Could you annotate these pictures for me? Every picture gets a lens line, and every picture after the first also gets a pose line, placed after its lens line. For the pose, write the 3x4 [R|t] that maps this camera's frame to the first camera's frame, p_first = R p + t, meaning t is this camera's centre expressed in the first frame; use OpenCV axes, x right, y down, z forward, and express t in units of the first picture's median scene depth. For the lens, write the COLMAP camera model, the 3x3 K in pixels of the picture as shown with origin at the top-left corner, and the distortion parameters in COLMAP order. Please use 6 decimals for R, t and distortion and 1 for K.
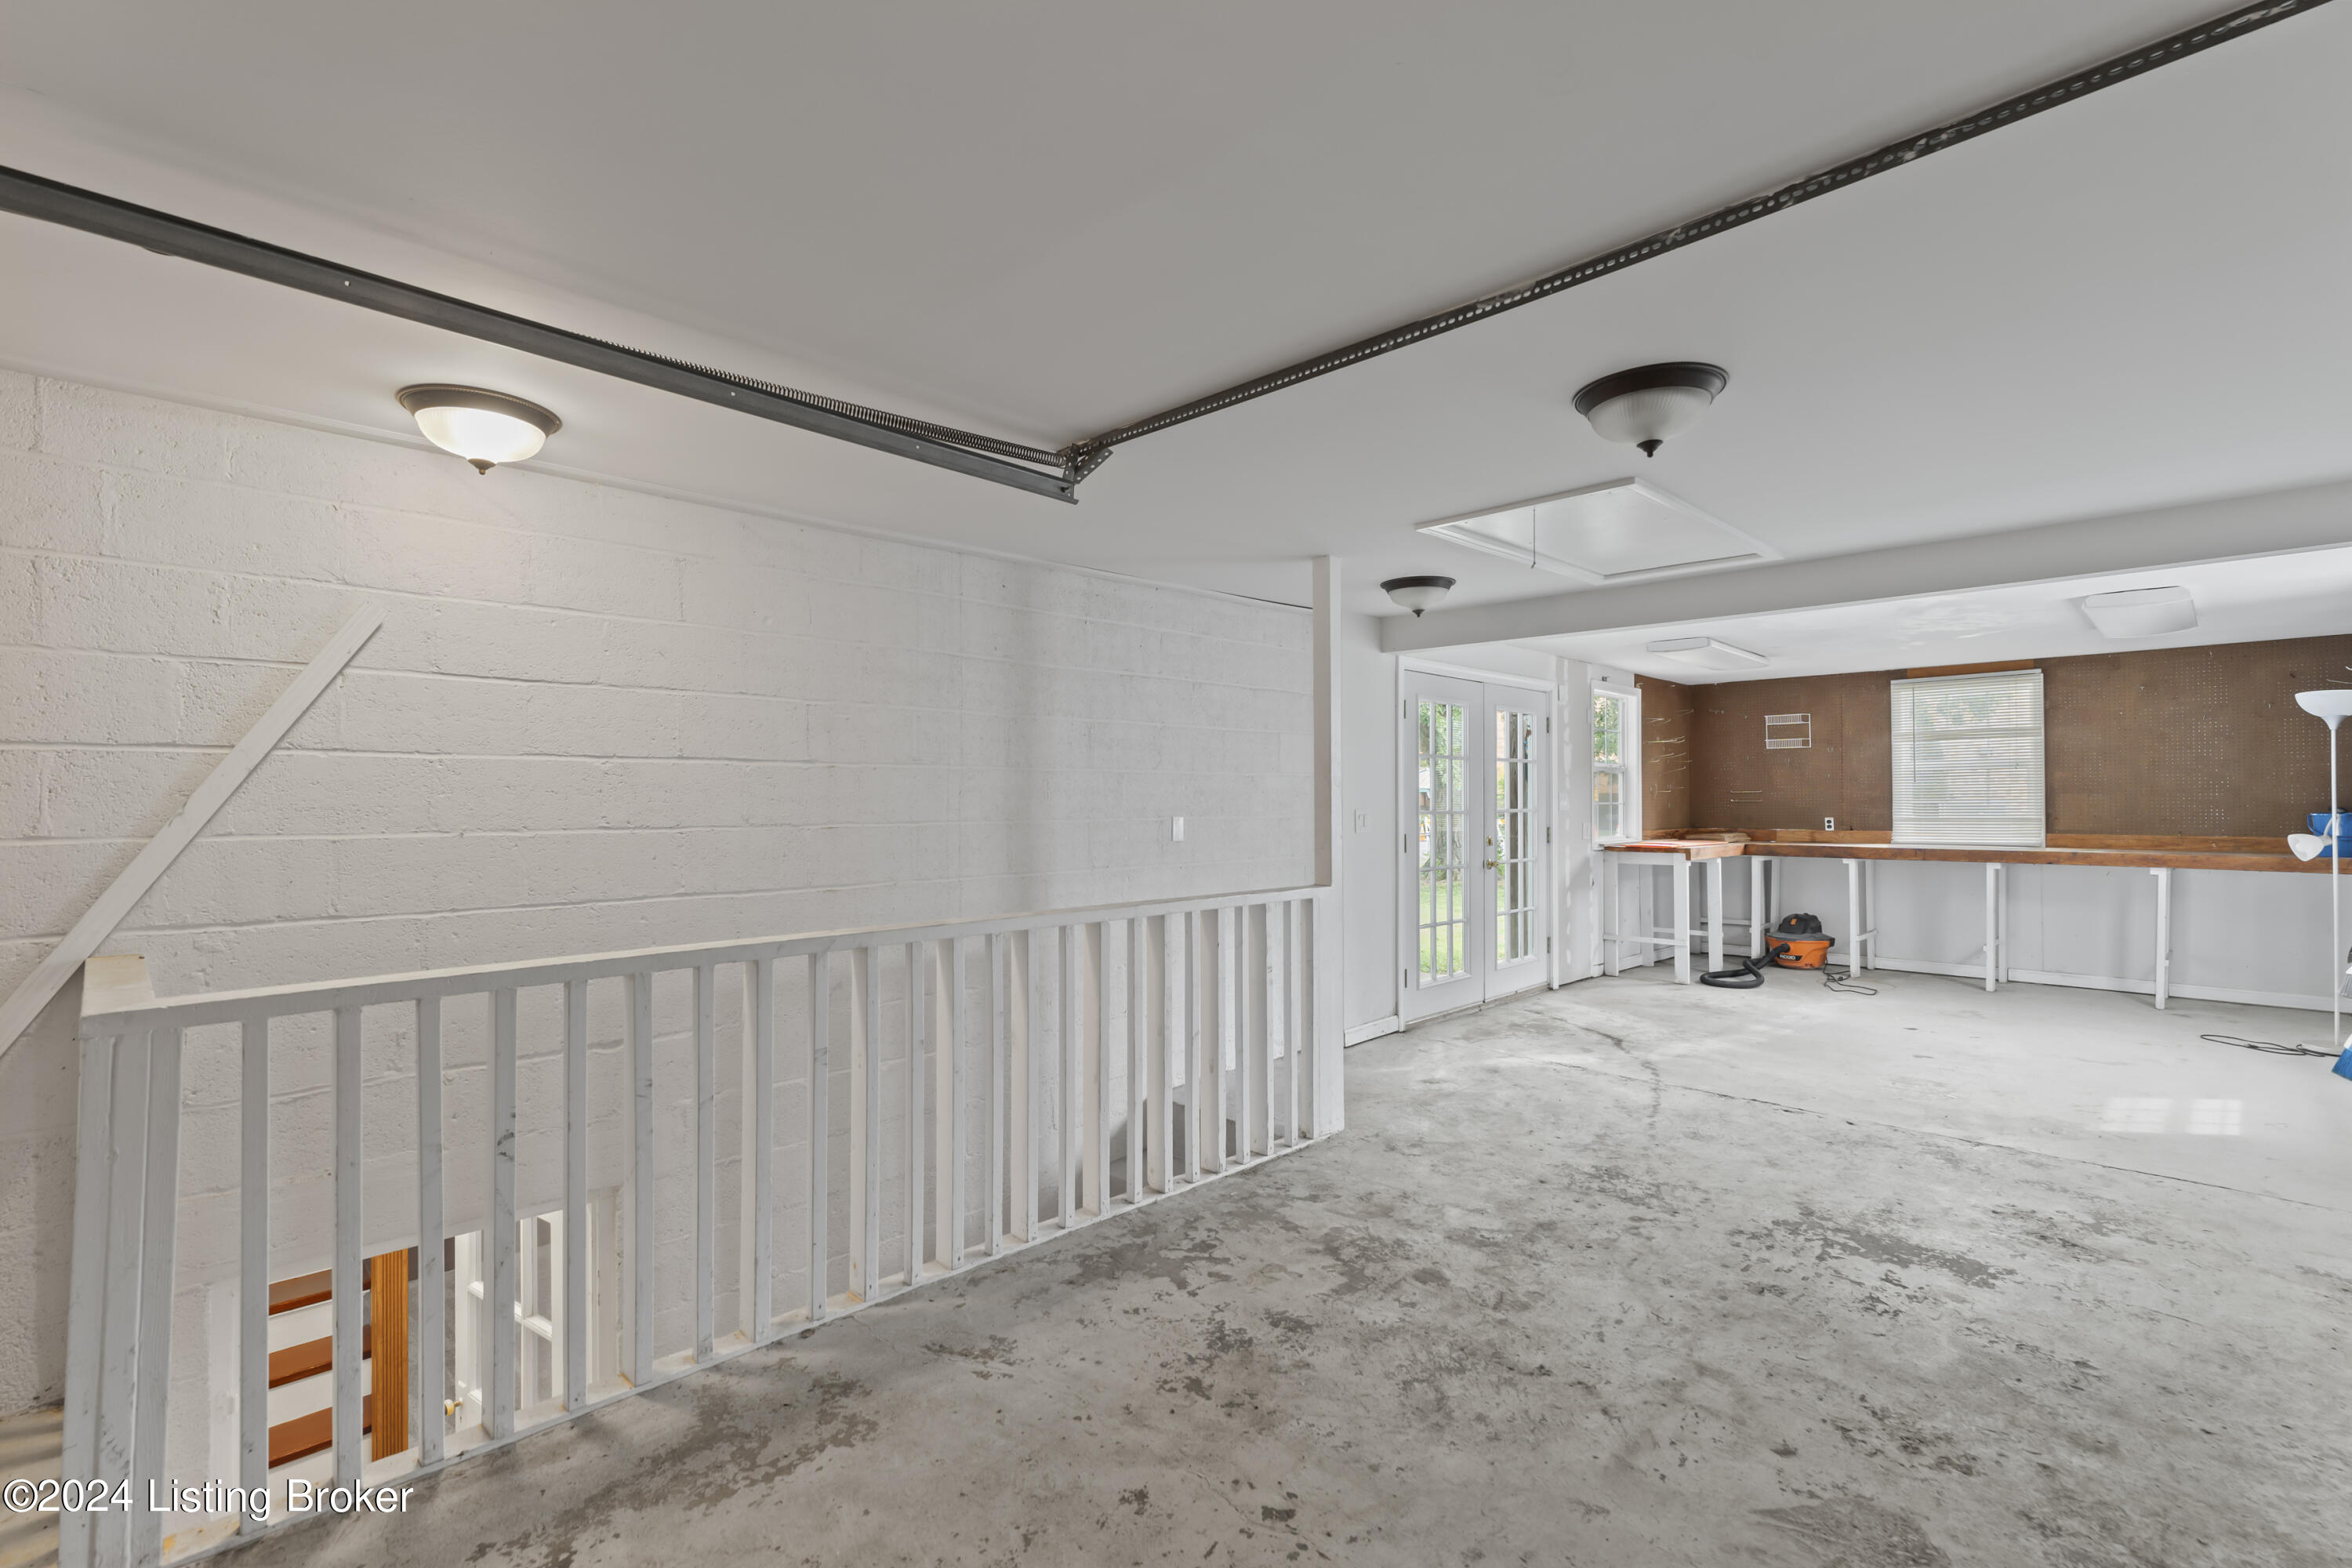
lens RADIAL K [[1050.1, 0, 1189.3], [0, 1050.1, 787.5], [0, 0, 1]] dist [-0.001803, -0.000068]
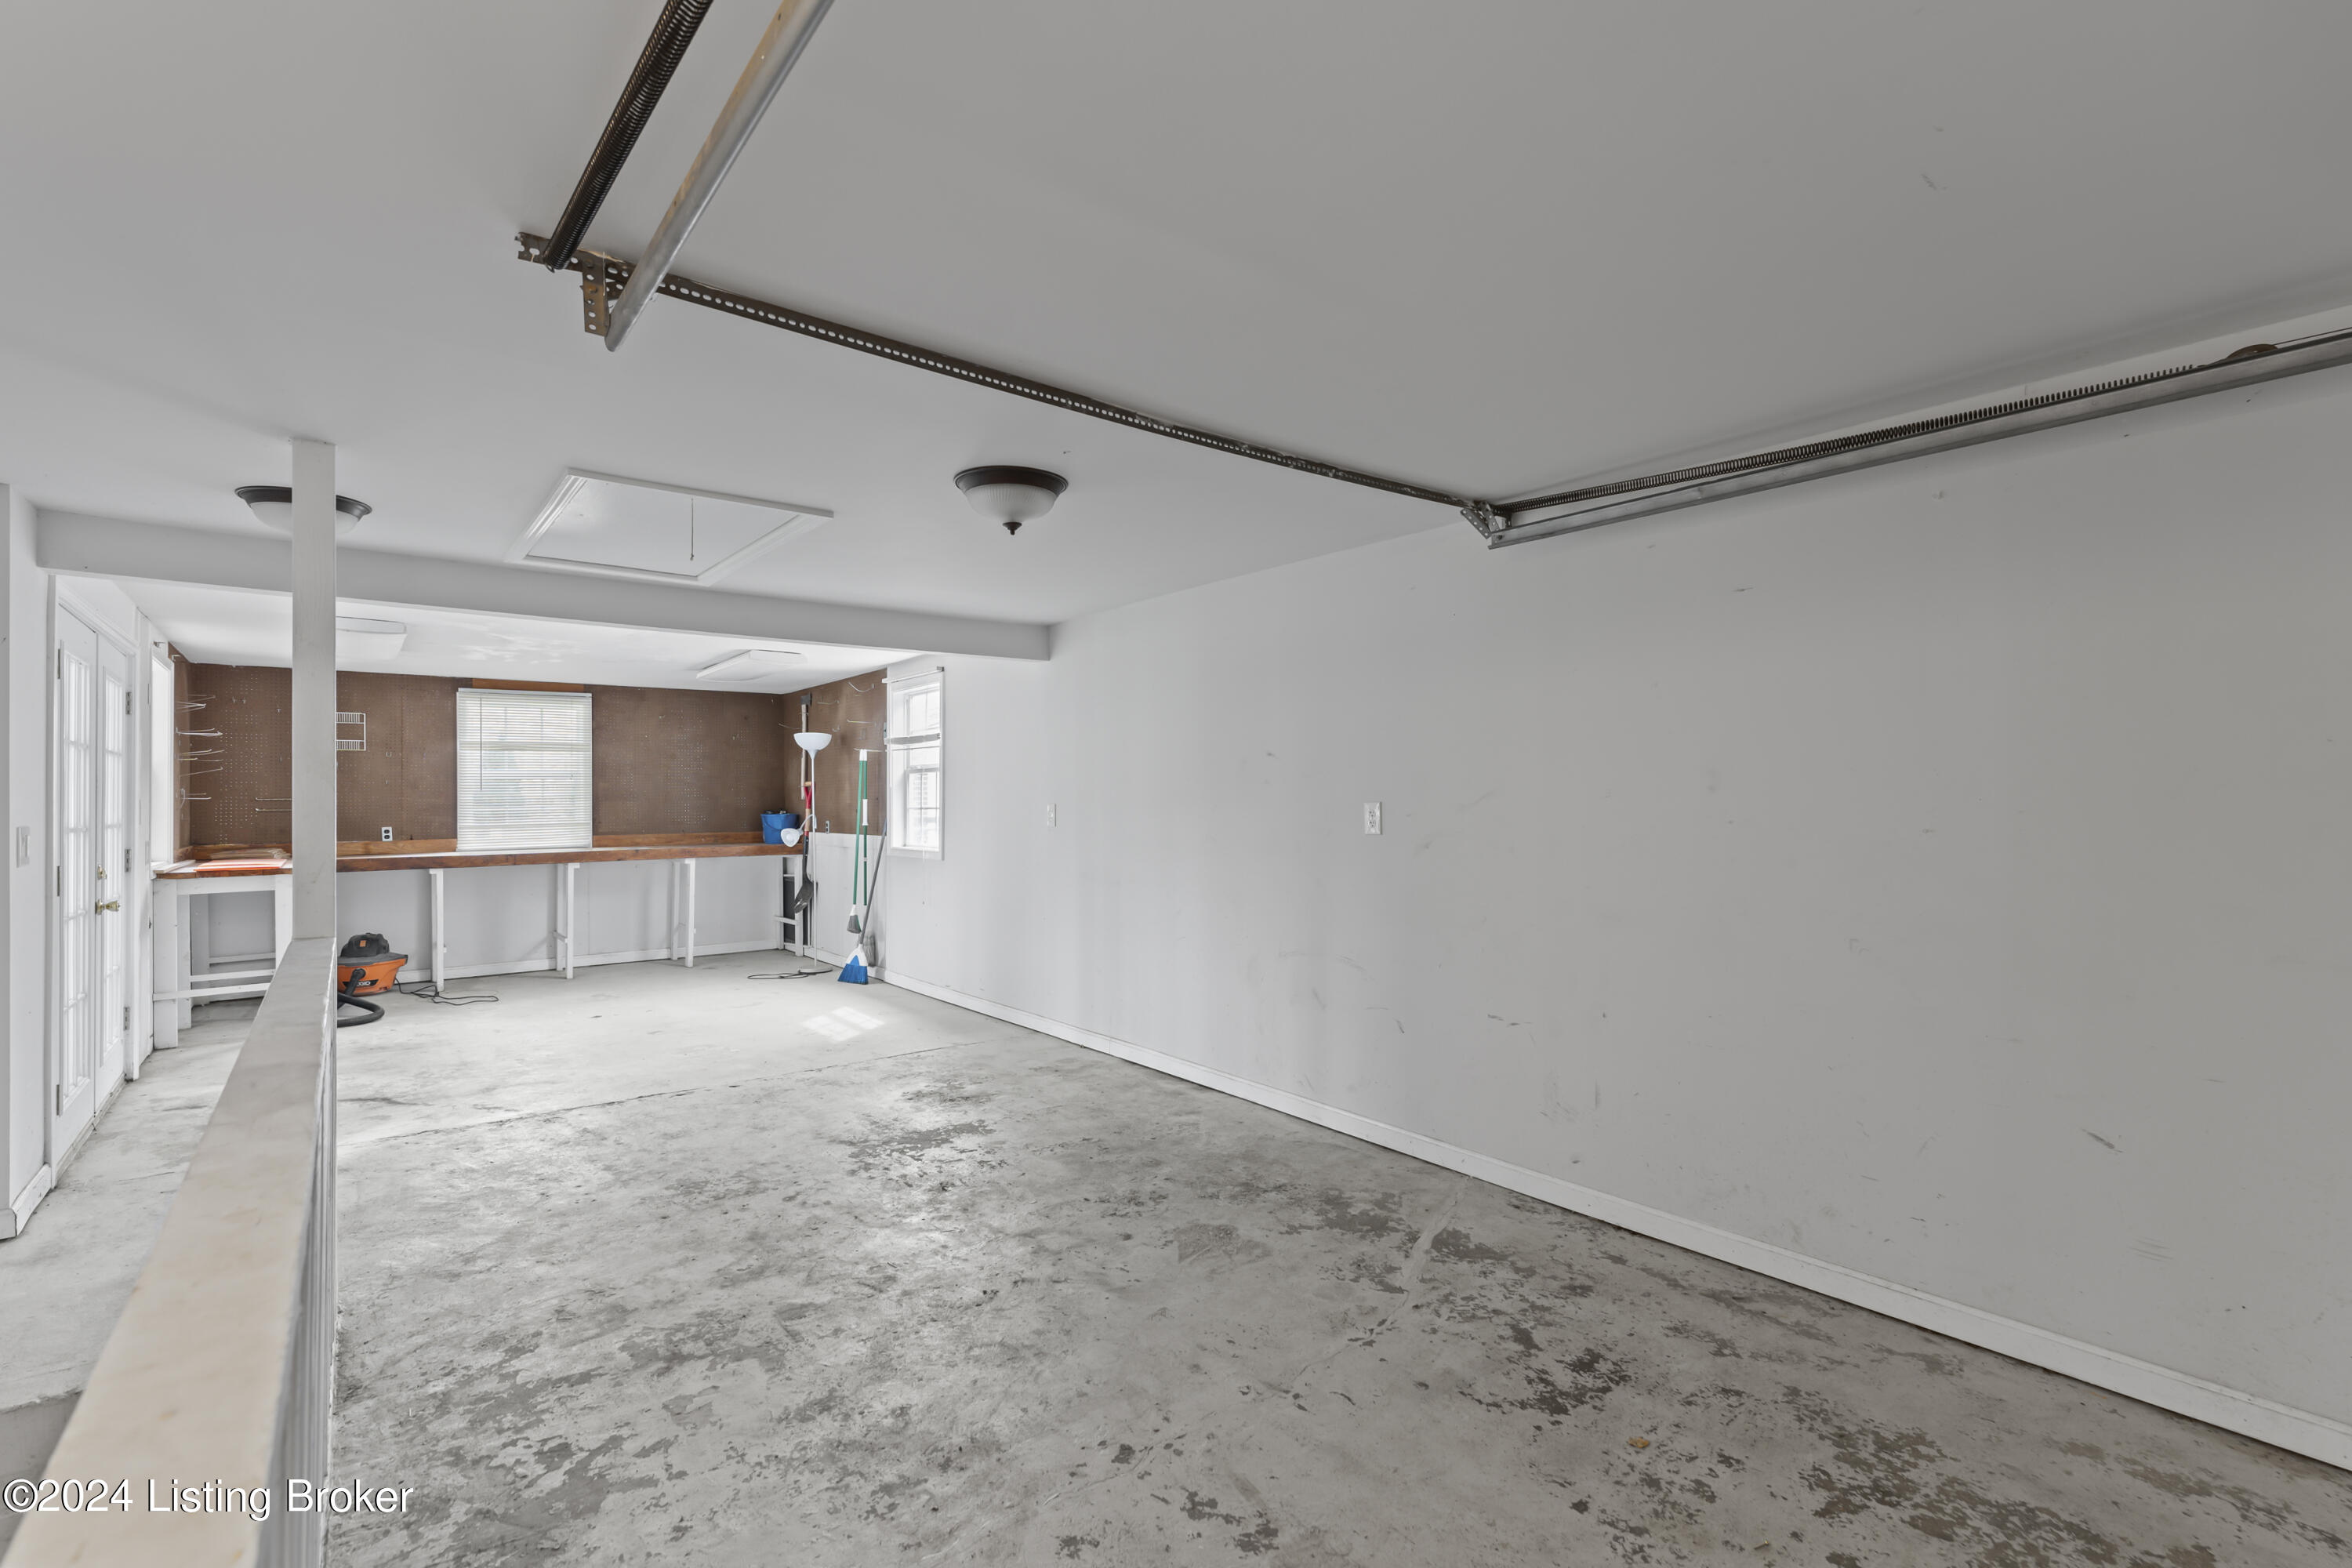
lens RADIAL K [[1050.1, 0, 1188.8], [0, 1050.1, 791.6], [0, 0, 1]] dist [-0.001803, -0.000068]
pose [[0.111160, 0.008812, 0.993763, -0.573193], [-0.004447, 0.999955, -0.008370, 0.004249], [-0.993793, -0.003488, 0.111194, 0.463144]]
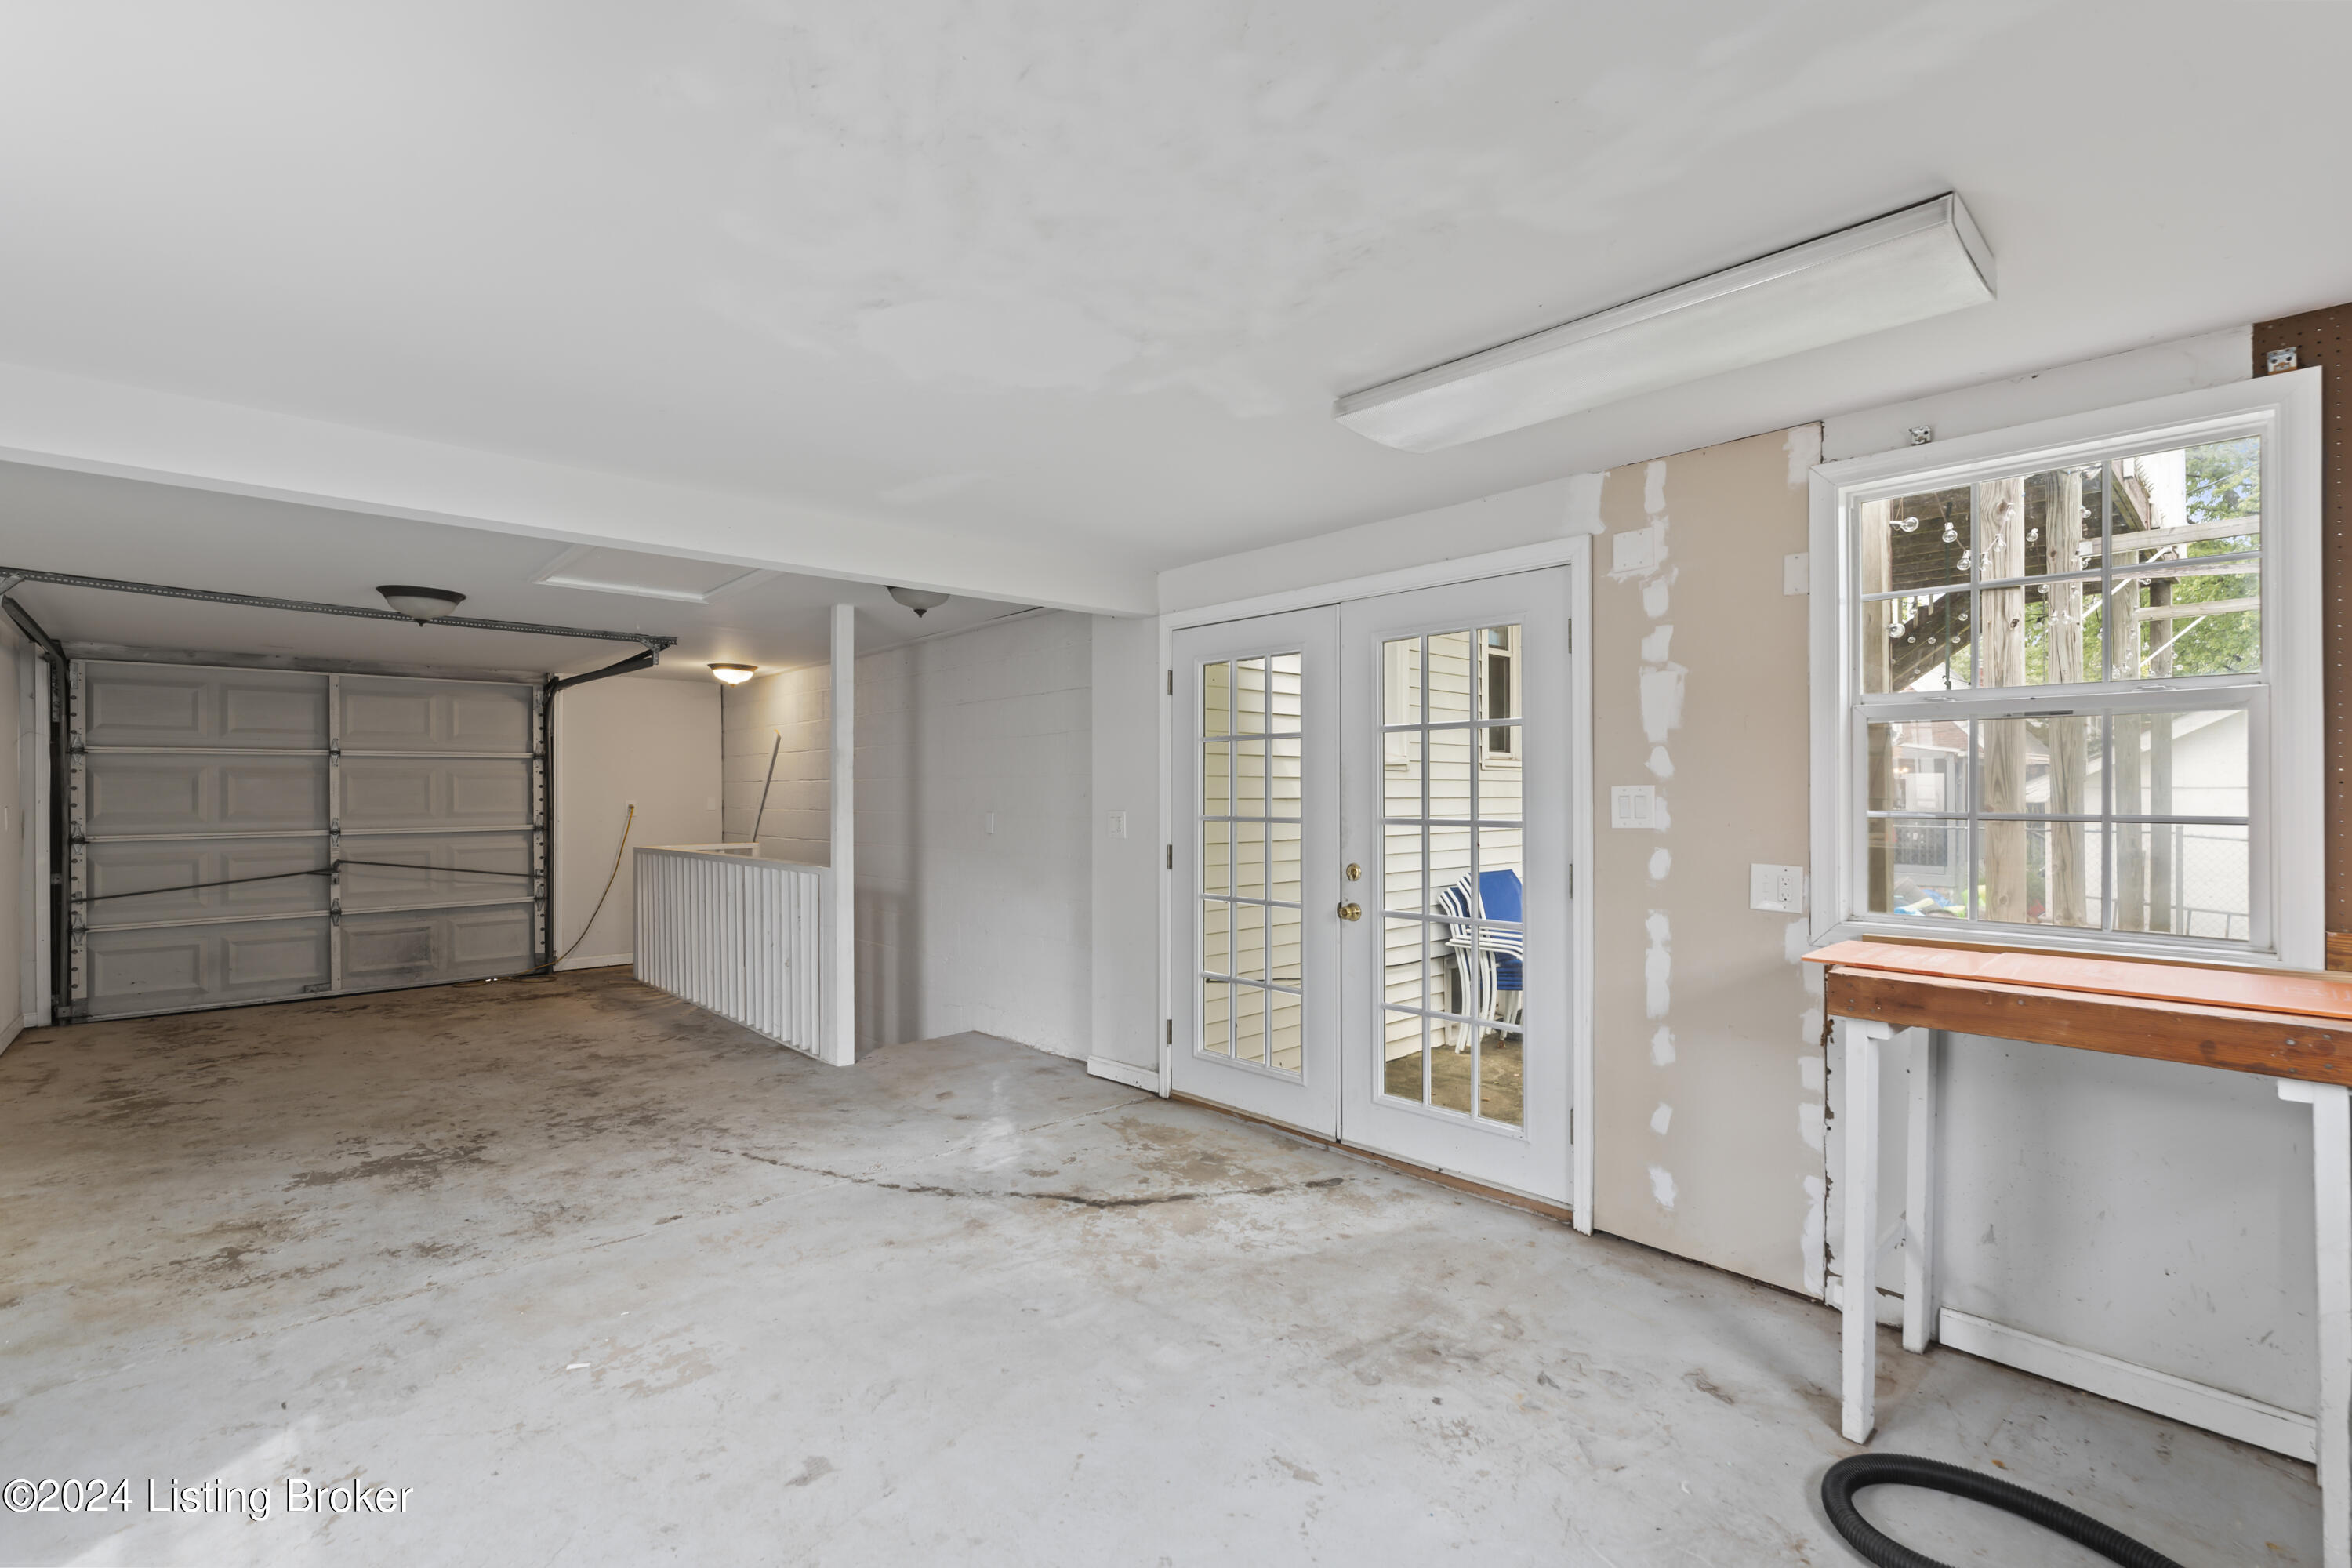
lens RADIAL K [[1050.1, 0, 1181.3], [0, 1050.1, 795.2], [0, 0, 1]] dist [-0.001803, -0.000068]
pose [[-0.041694, 0.001355, -0.999129, 1.674203], [0.013748, 0.999905, 0.000782, 0.012871], [0.999036, -0.013704, -0.041709, 1.791247]]
